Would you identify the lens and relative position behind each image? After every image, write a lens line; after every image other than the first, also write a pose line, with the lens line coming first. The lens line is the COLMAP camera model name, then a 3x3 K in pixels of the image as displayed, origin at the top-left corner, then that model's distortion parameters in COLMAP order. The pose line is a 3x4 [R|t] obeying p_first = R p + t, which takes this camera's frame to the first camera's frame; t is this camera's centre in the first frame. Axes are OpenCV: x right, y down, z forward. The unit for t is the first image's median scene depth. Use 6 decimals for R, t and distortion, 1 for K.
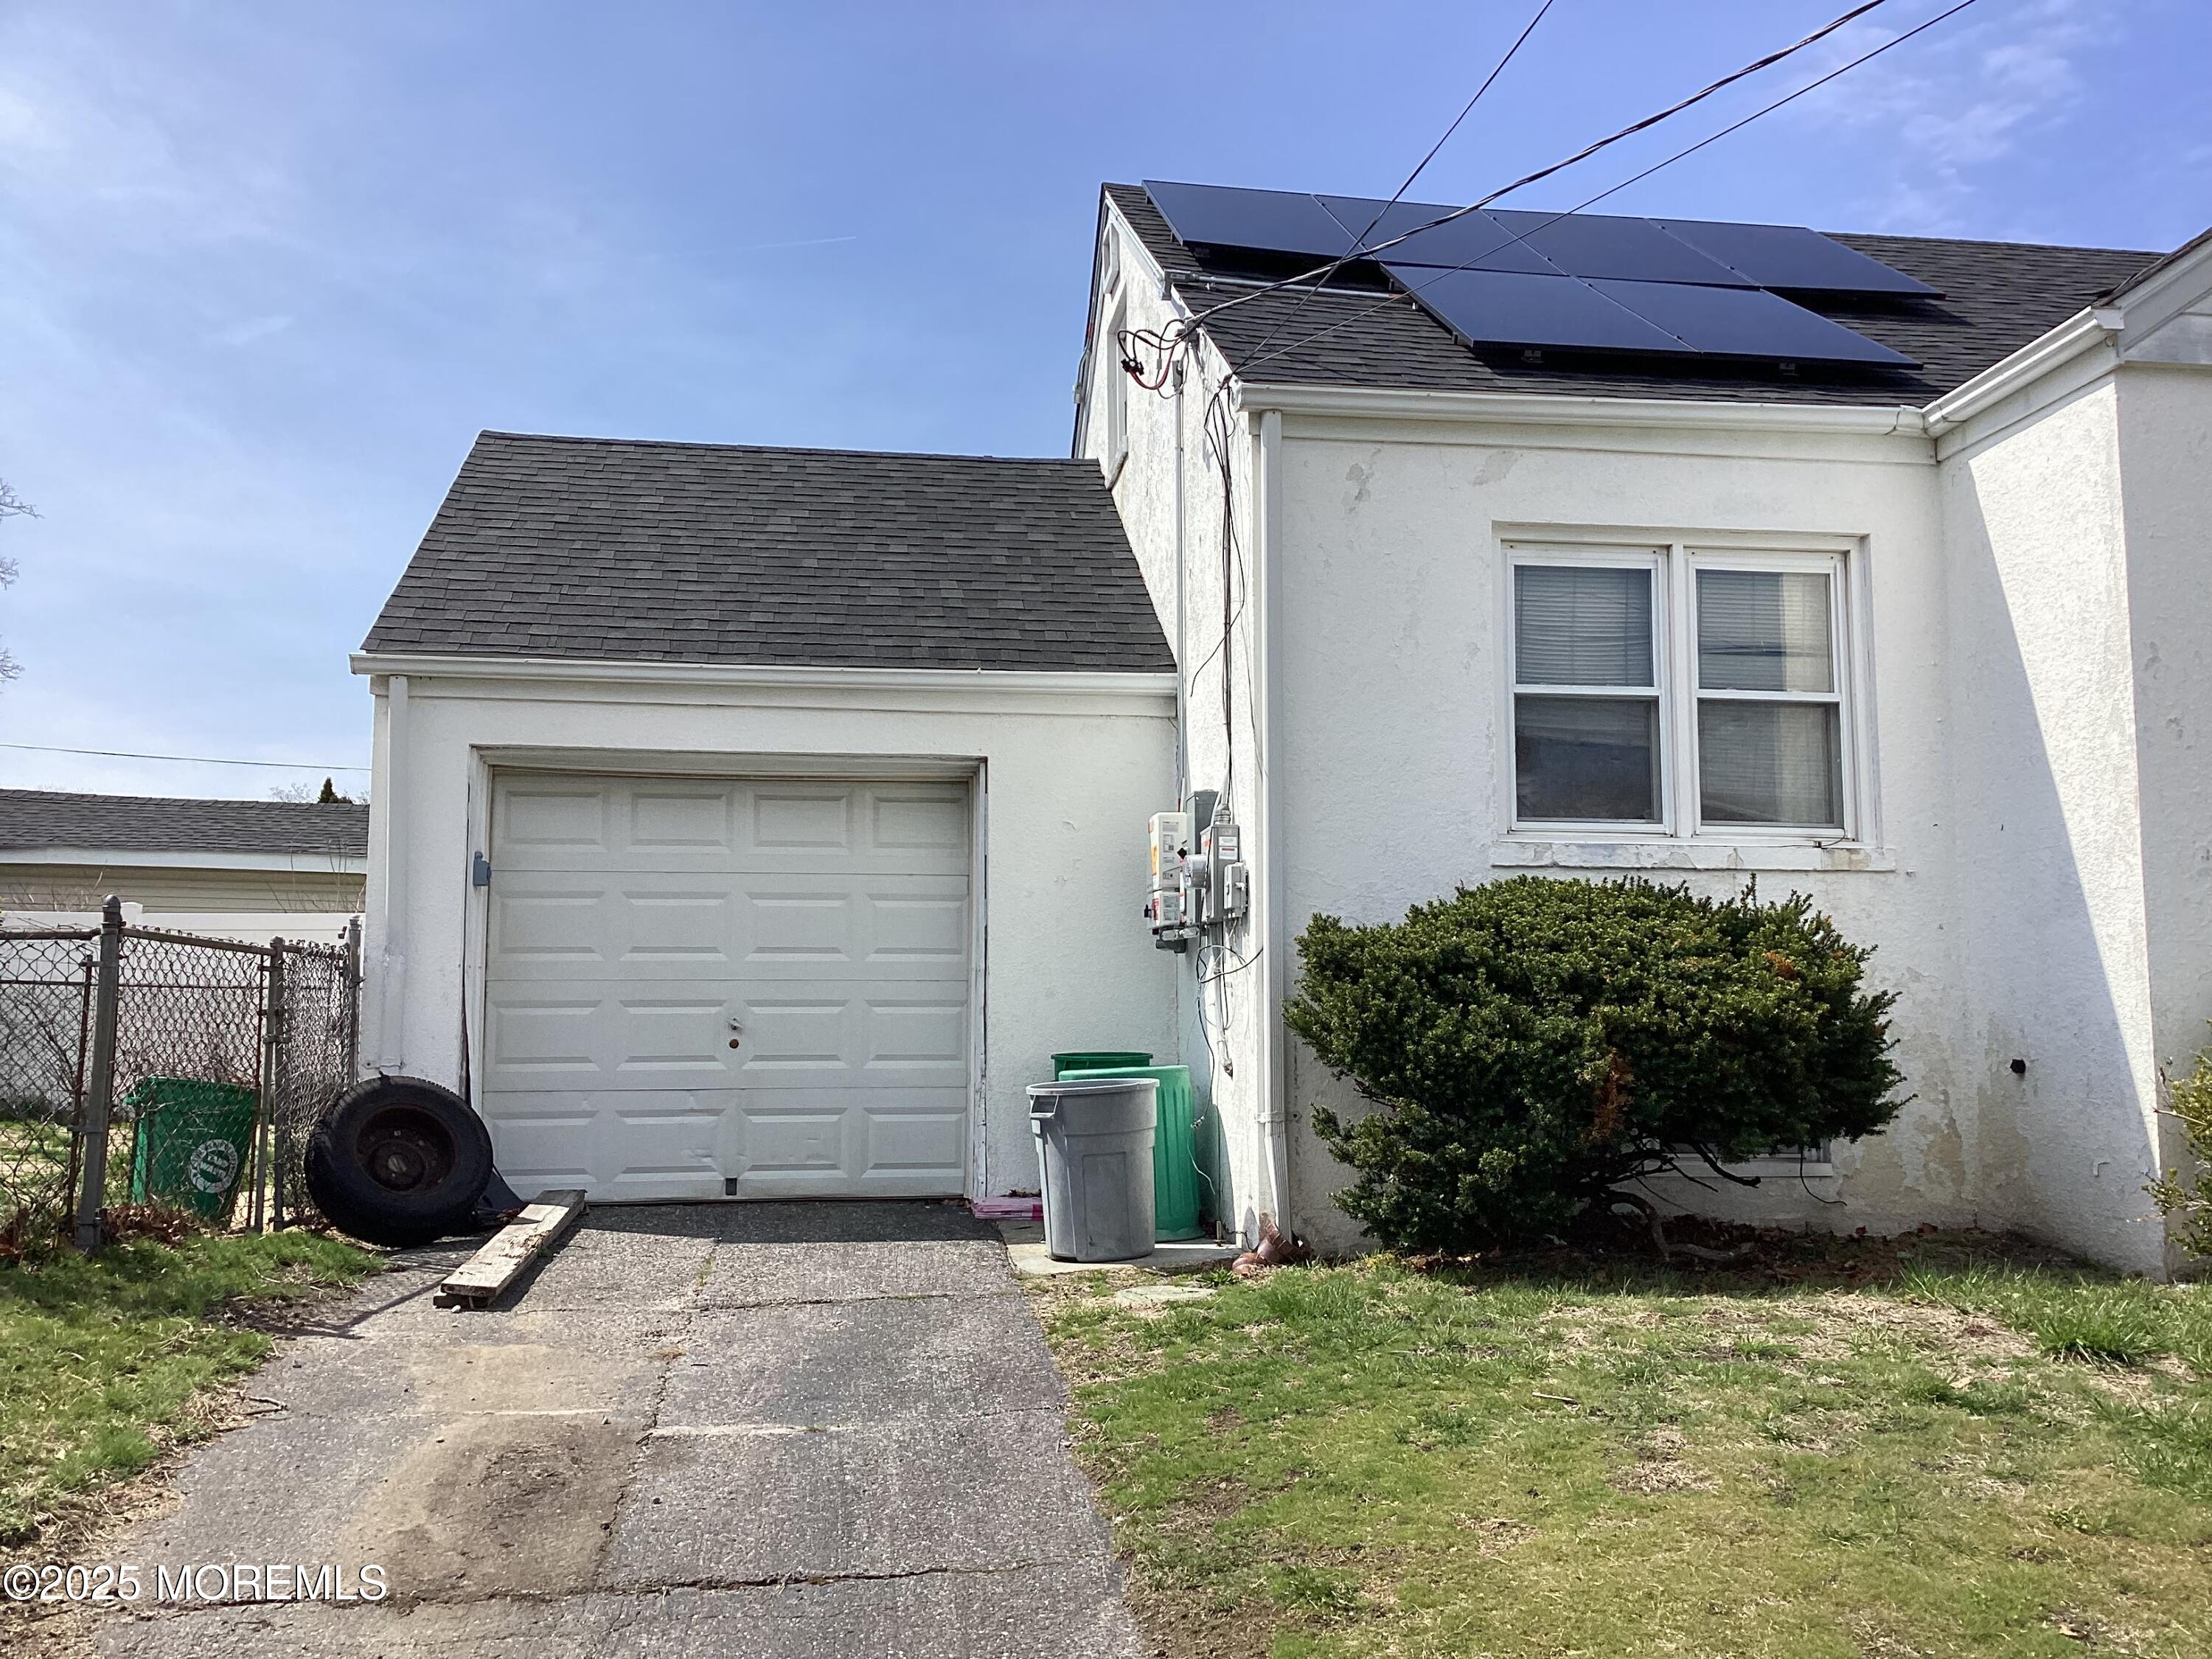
lens RADIAL K [[2020.4, 0, 1106.0], [0, 2020.4, 829.5], [0, 0, 1]] dist [0.162963, -0.316978]
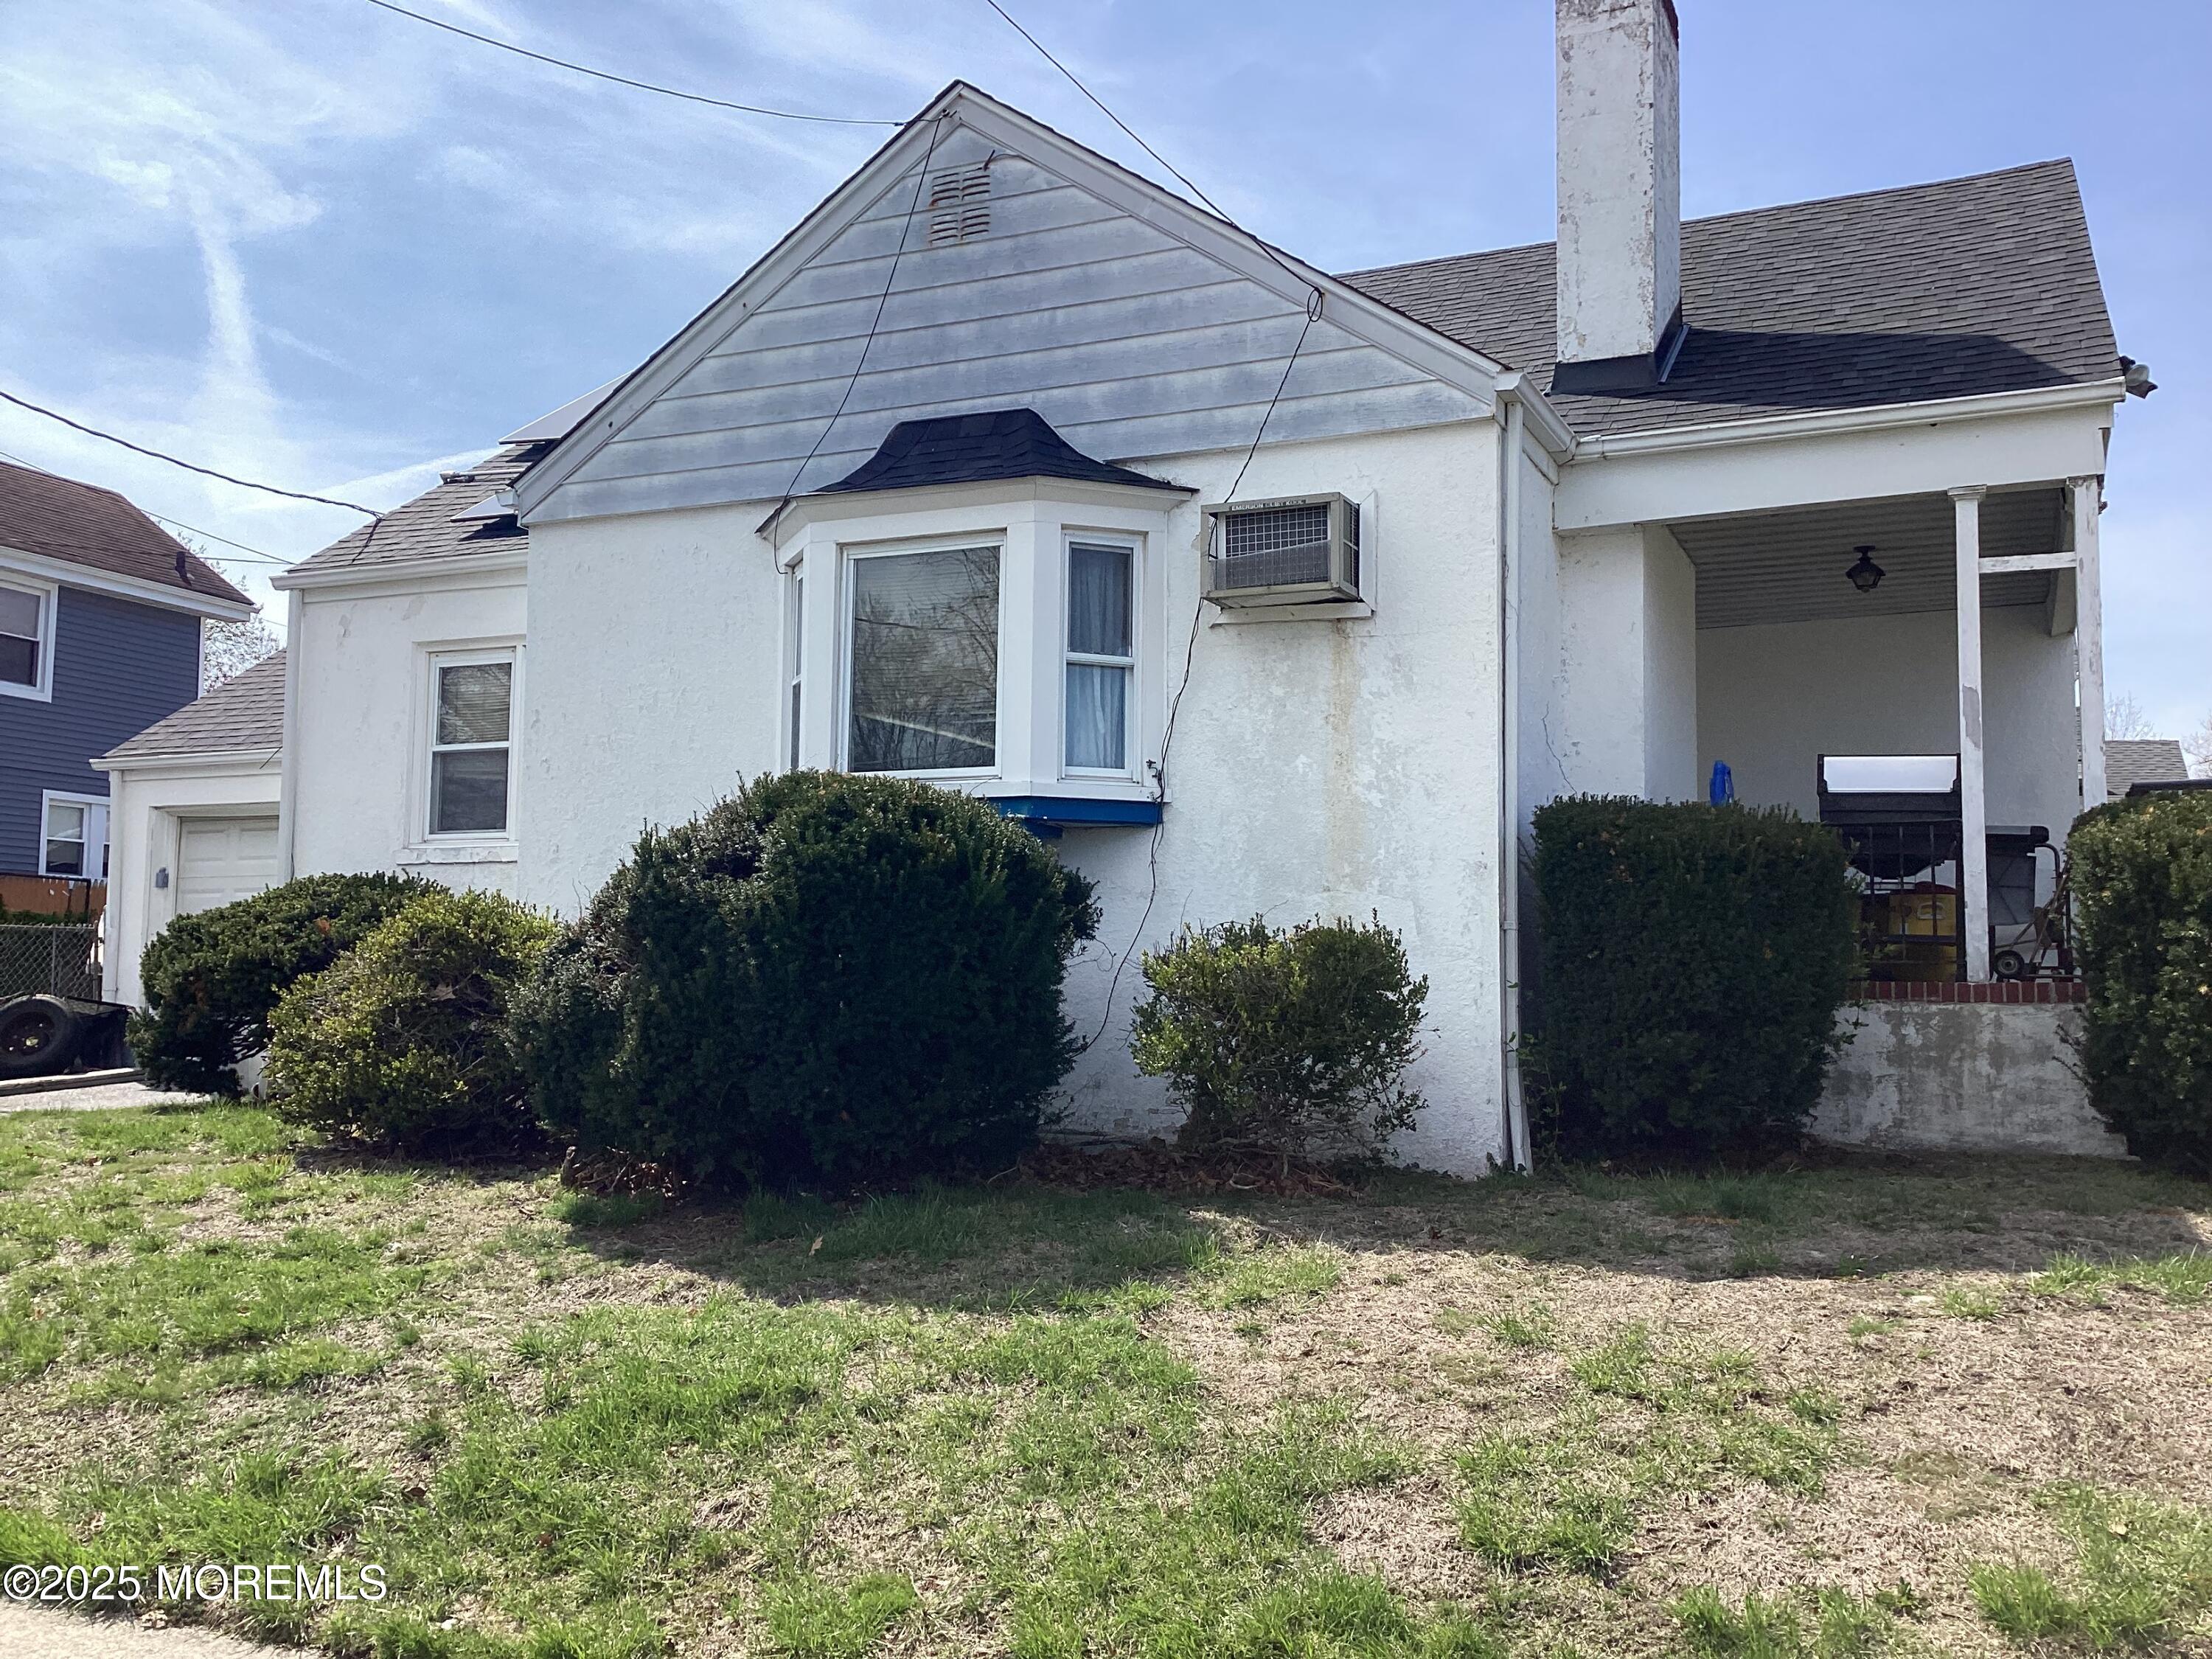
lens RADIAL K [[2027.6, 0, 1106.0], [0, 2027.6, 829.5], [0, 0, 1]] dist [0.085580, -0.122310]
pose [[0.844826, -0.037804, -0.533703, 1.448162], [0.050172, 0.998703, 0.008677, 0.004487], [0.532683, -0.034108, 0.845627, -0.043682]]
